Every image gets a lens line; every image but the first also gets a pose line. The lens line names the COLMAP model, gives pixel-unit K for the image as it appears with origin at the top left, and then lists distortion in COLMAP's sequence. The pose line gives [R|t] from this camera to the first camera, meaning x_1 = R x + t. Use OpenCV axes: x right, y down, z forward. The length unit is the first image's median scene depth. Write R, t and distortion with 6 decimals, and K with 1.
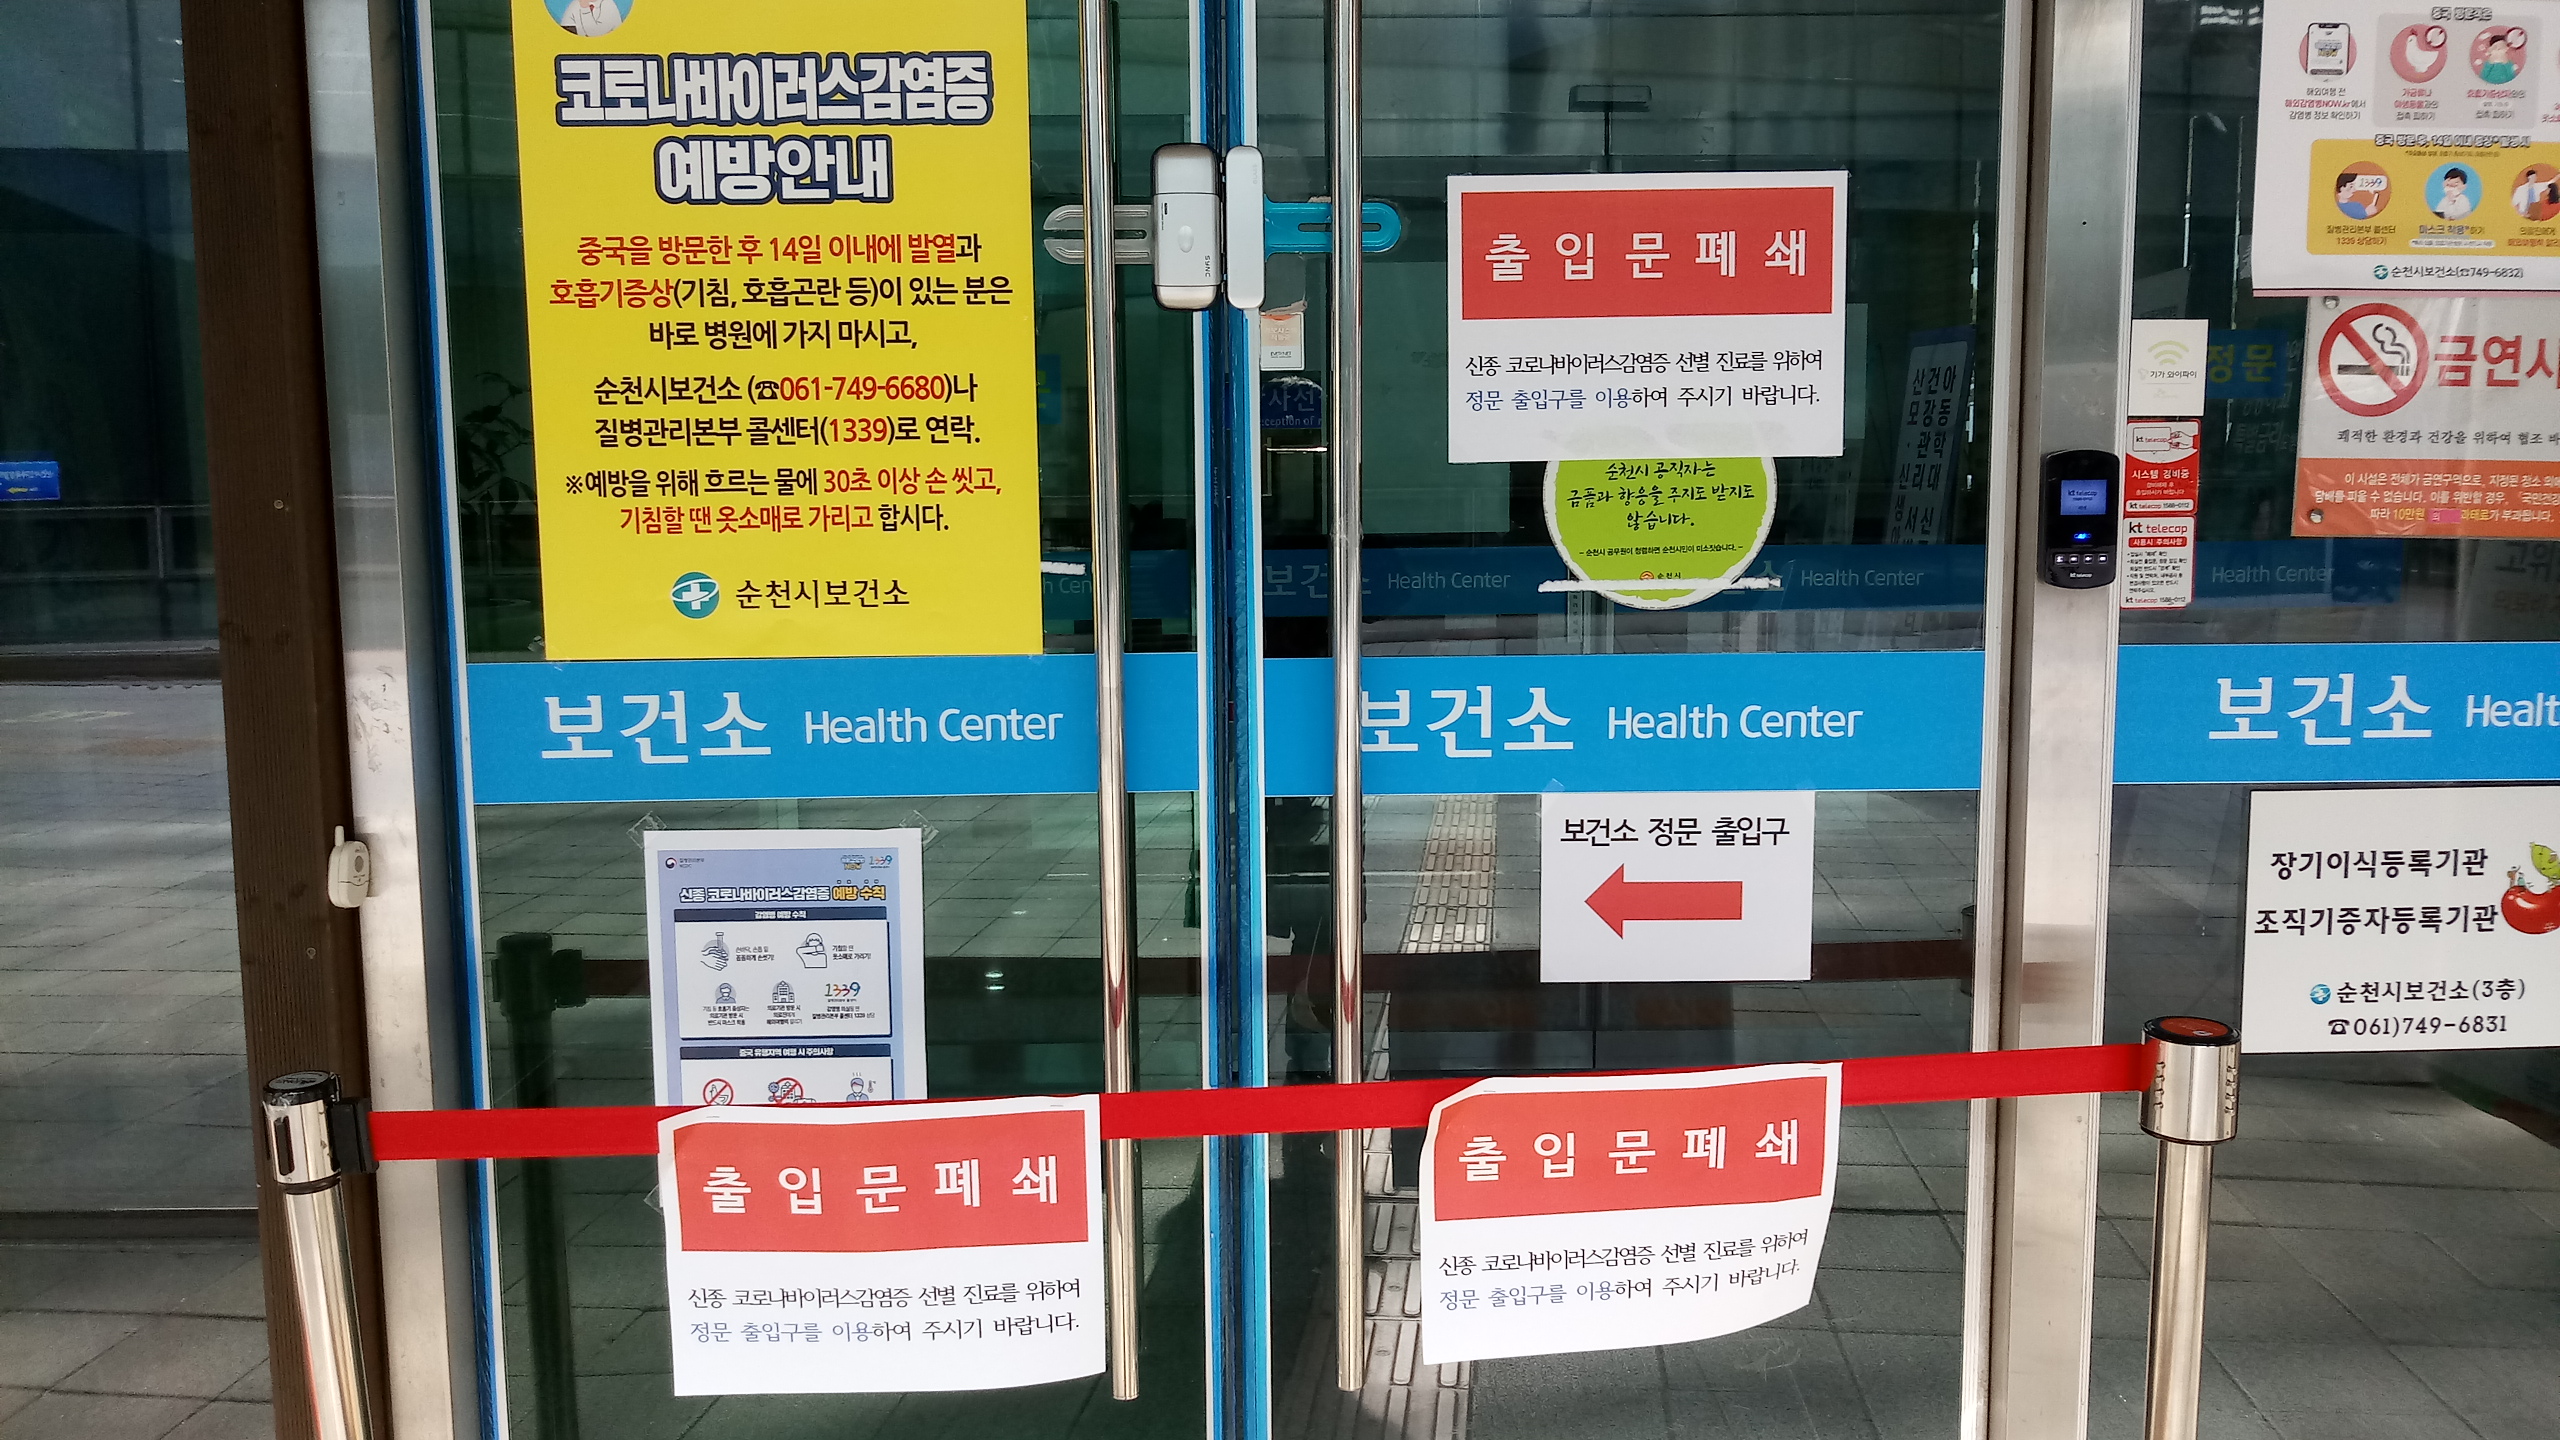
lens RADIAL K [[1990.4, 0, 1282.5], [0, 1990.4, 721.6], [0, 0, 1]] dist [0.019289, -0.021795]
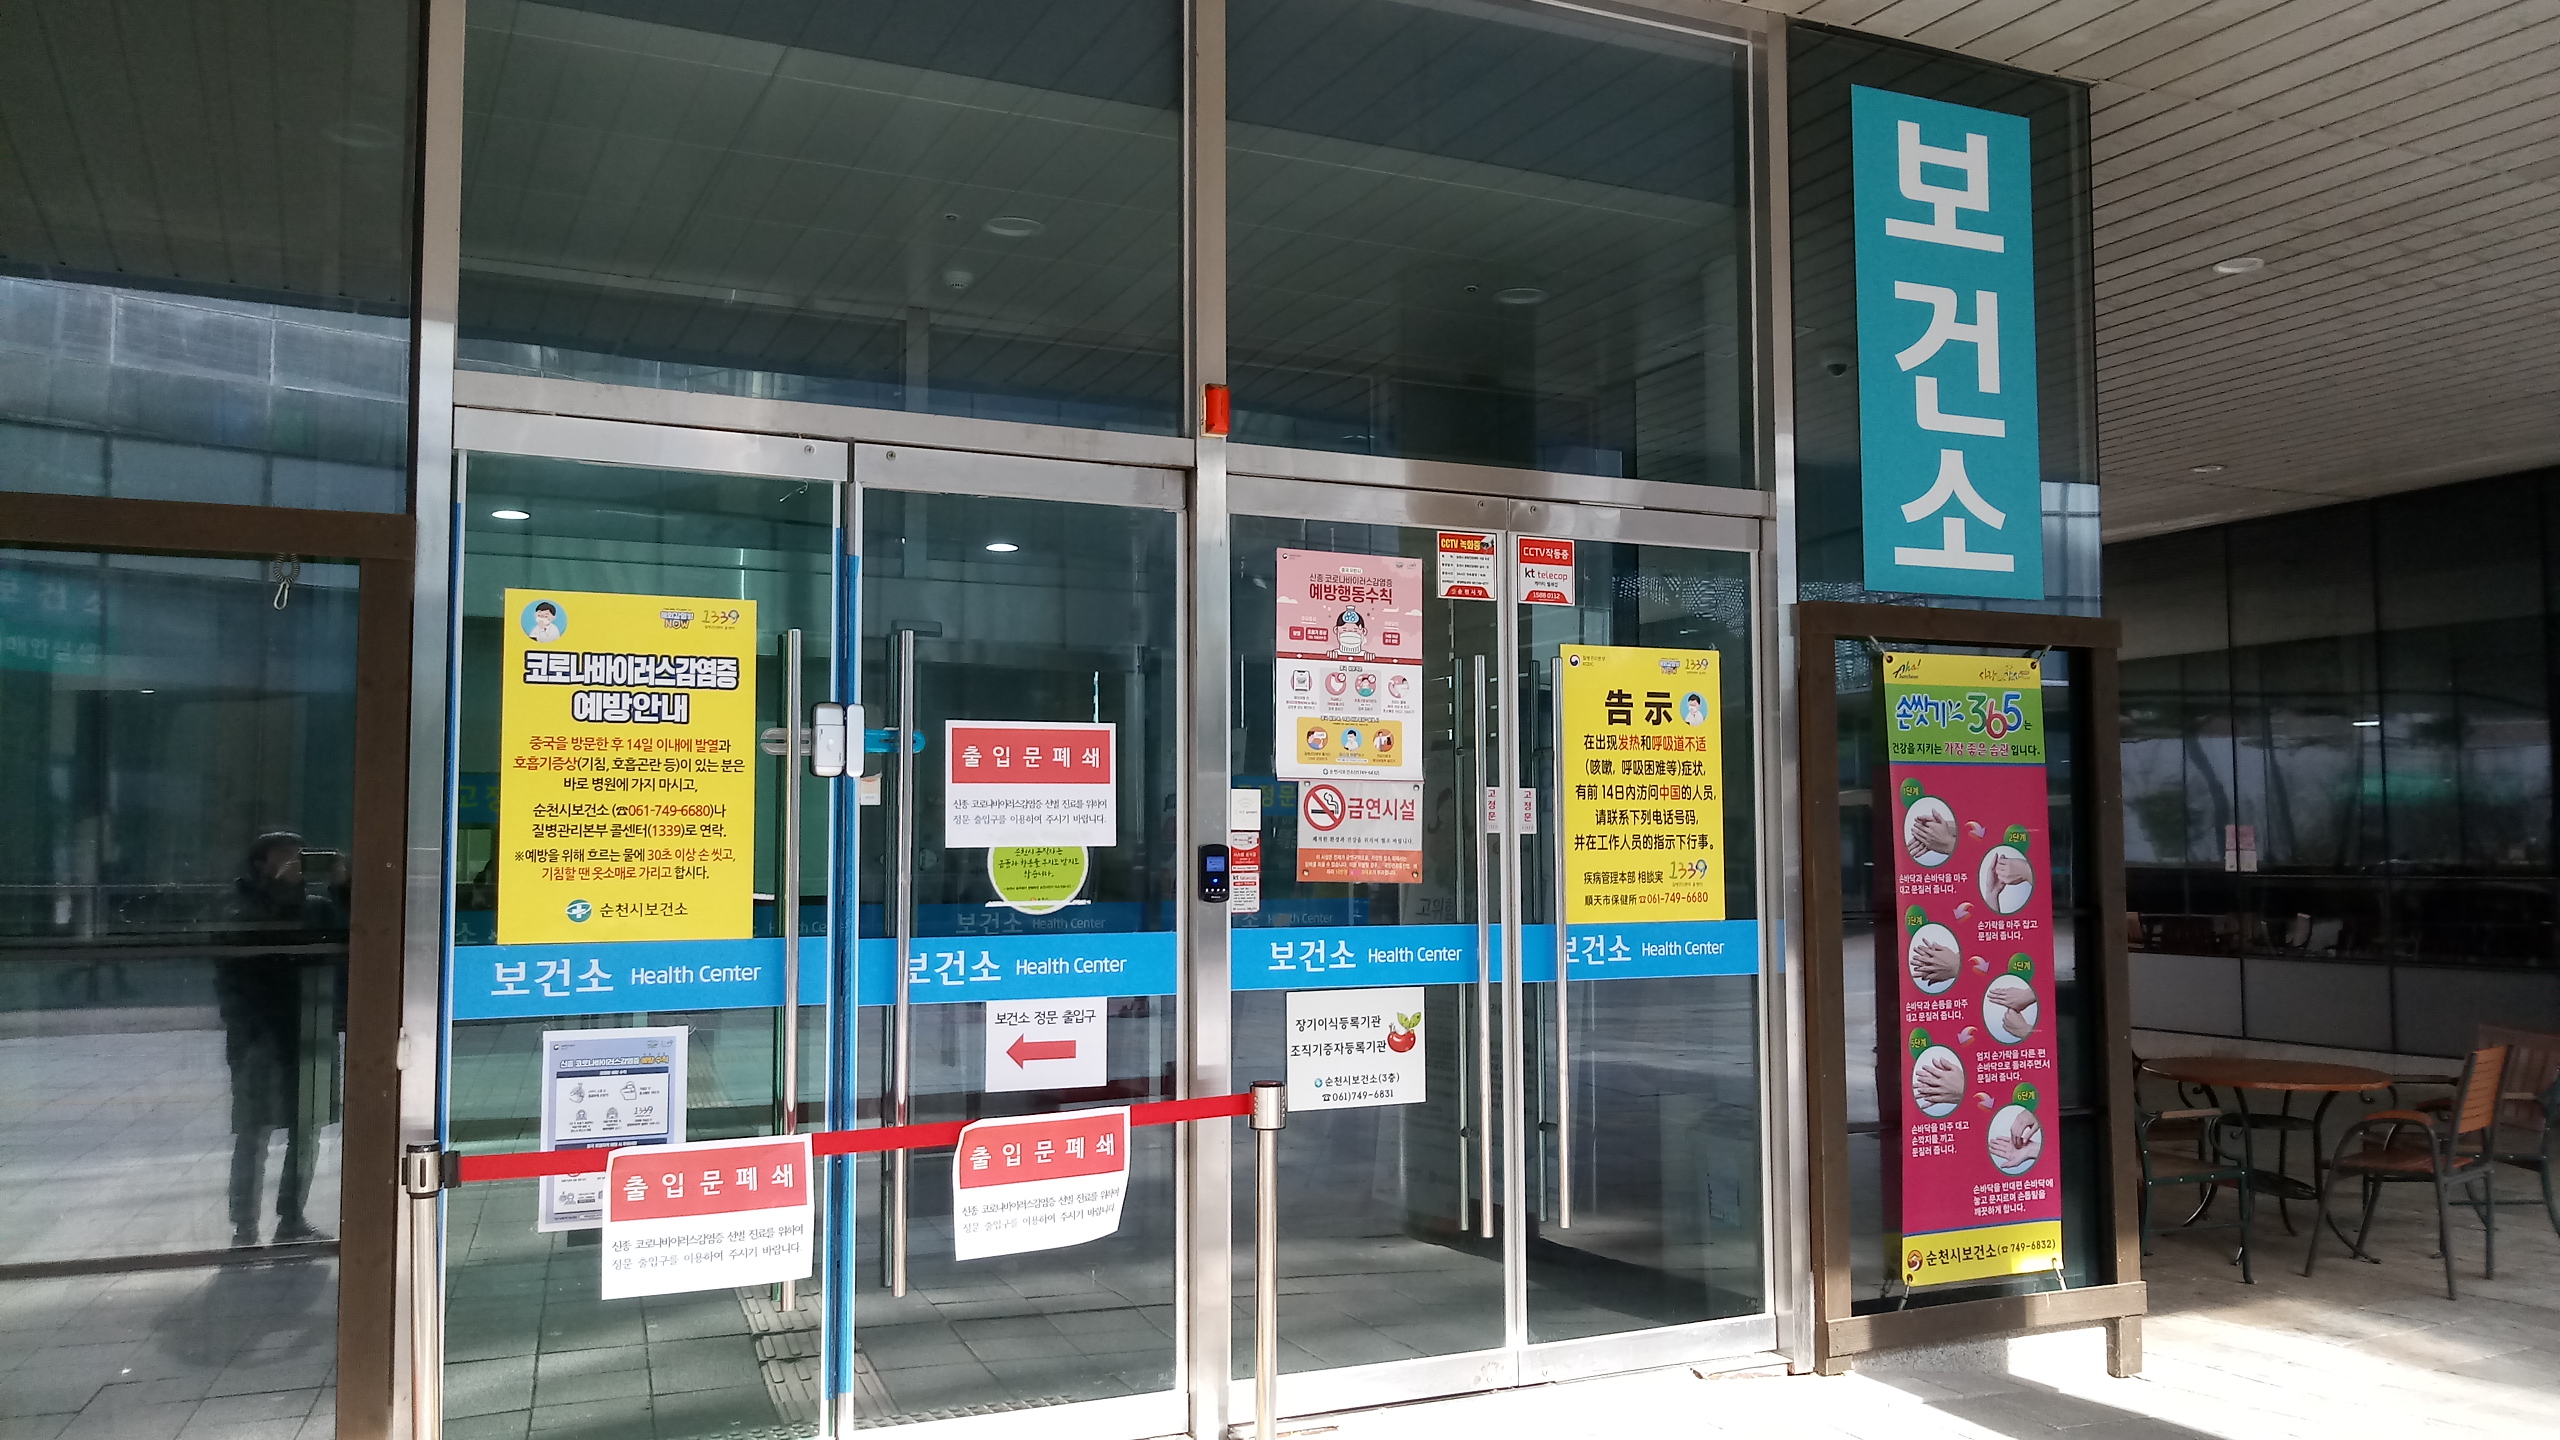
lens RADIAL K [[2015.2, 0, 1280.6], [0, 2015.2, 717.7], [0, 0, 1]] dist [-0.014253, -0.001839]
pose [[0.913225, 0.031928, 0.406203, -0.482567], [0.041176, 0.984590, -0.169963, 0.119984], [-0.405370, 0.171940, 0.897837, -1.155910]]
